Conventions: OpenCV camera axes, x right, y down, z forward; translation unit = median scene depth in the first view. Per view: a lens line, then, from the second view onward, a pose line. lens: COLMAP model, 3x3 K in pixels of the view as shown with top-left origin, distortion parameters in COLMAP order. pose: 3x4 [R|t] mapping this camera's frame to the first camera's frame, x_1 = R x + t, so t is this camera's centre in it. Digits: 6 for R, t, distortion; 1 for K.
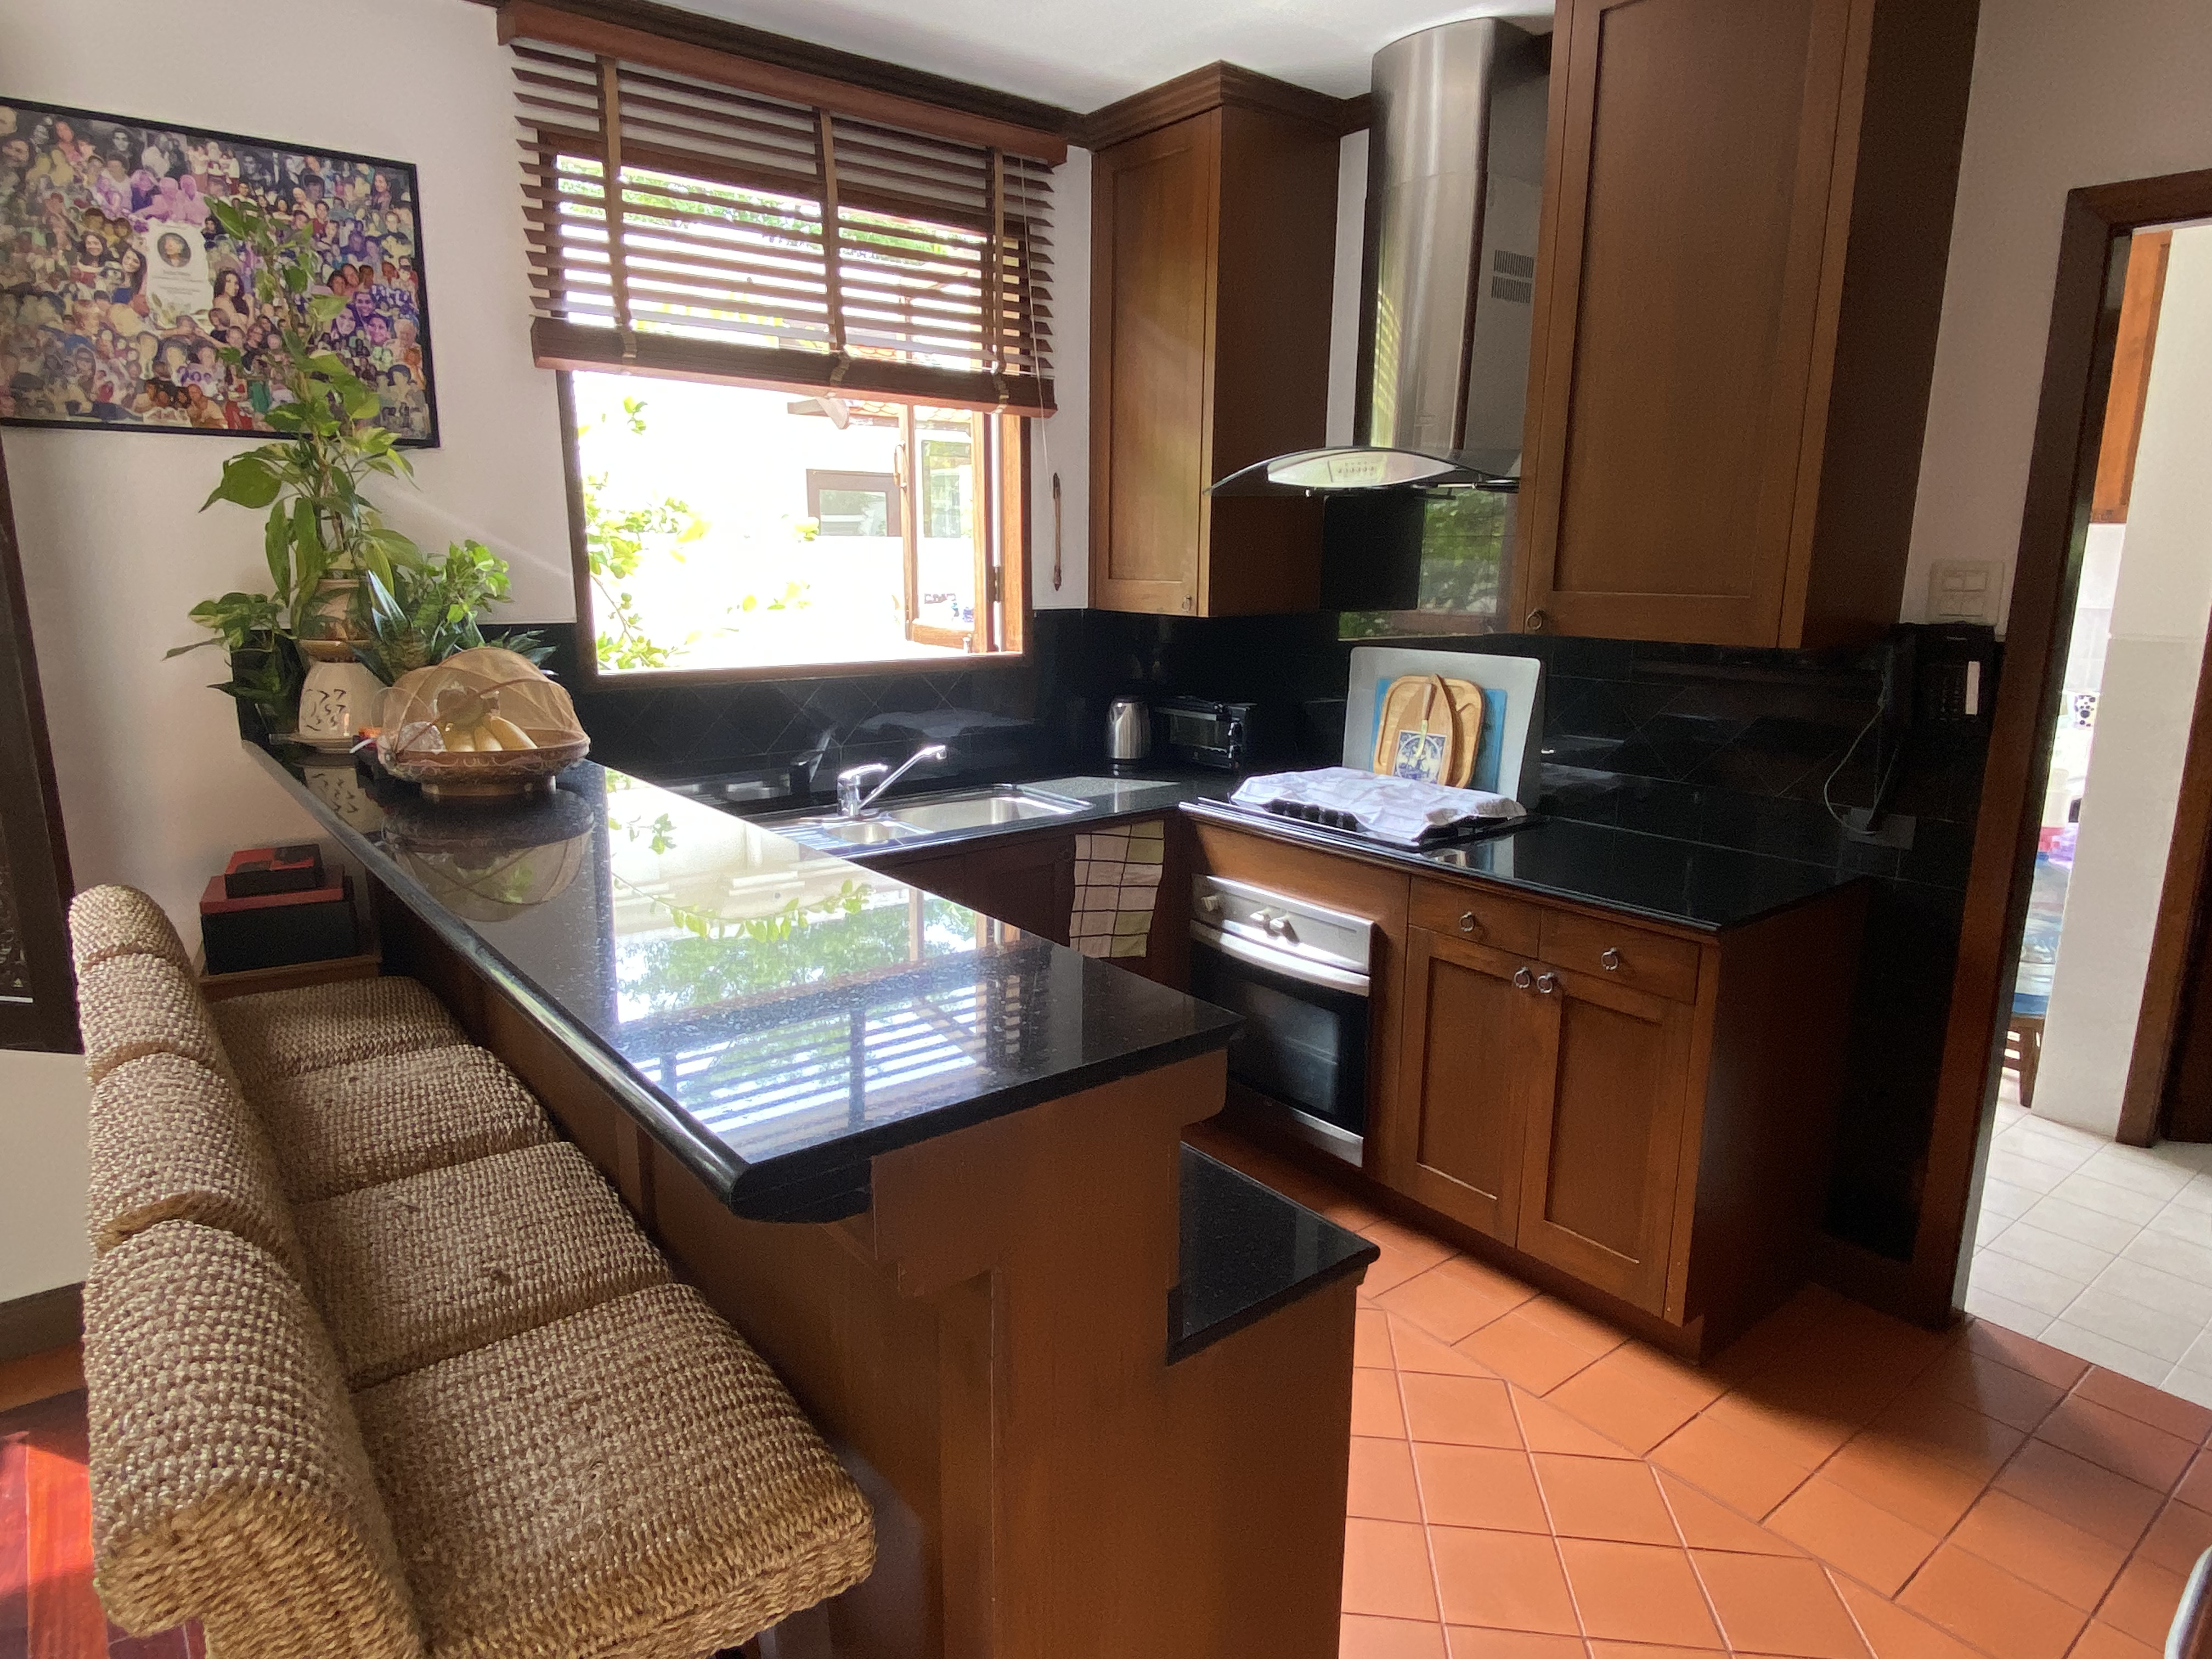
lens RADIAL K [[1304.4, 0, 1108.9], [0, 1304.4, 834.9], [0, 0, 1]] dist [-0.017384, -0.009040]
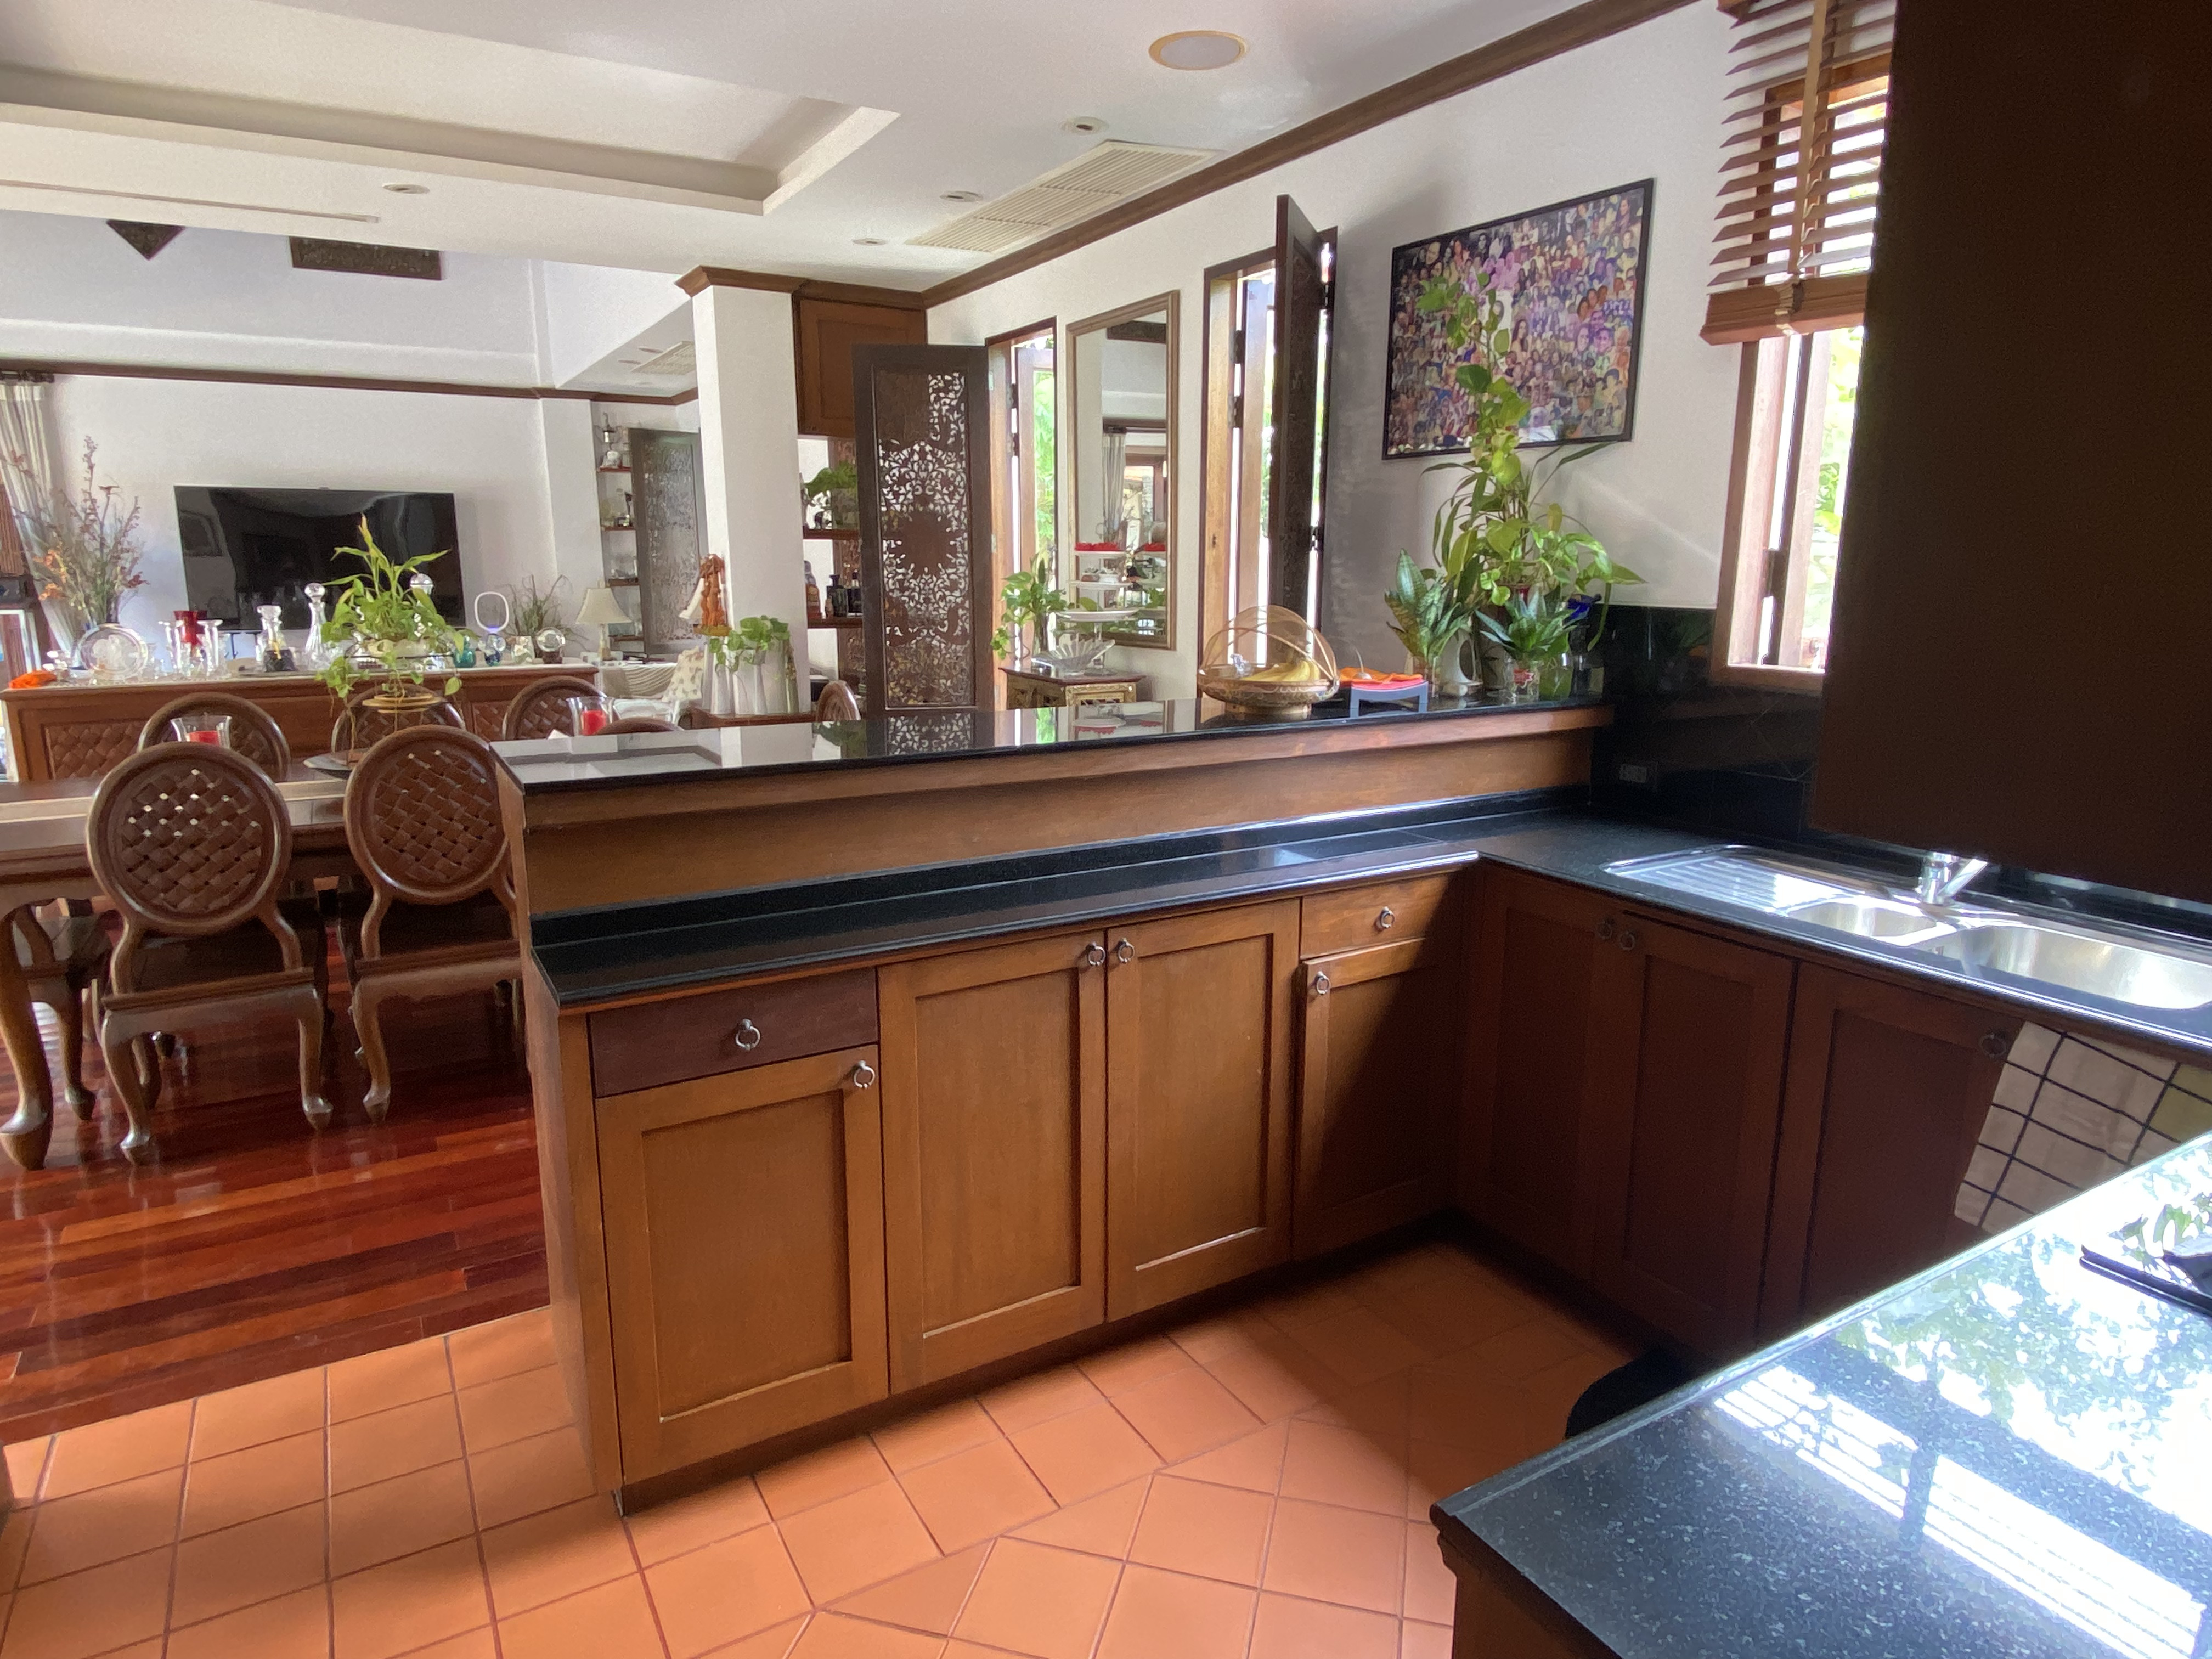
lens RADIAL K [[1304.4, 0, 1108.6], [0, 1304.4, 844.3], [0, 0, 1]] dist [-0.017384, -0.009040]
pose [[-0.161339, 0.201738, -0.966060, 0.696010], [-0.211411, 0.949095, 0.233502, -0.146010], [0.963989, 0.241909, -0.110476, 0.815157]]
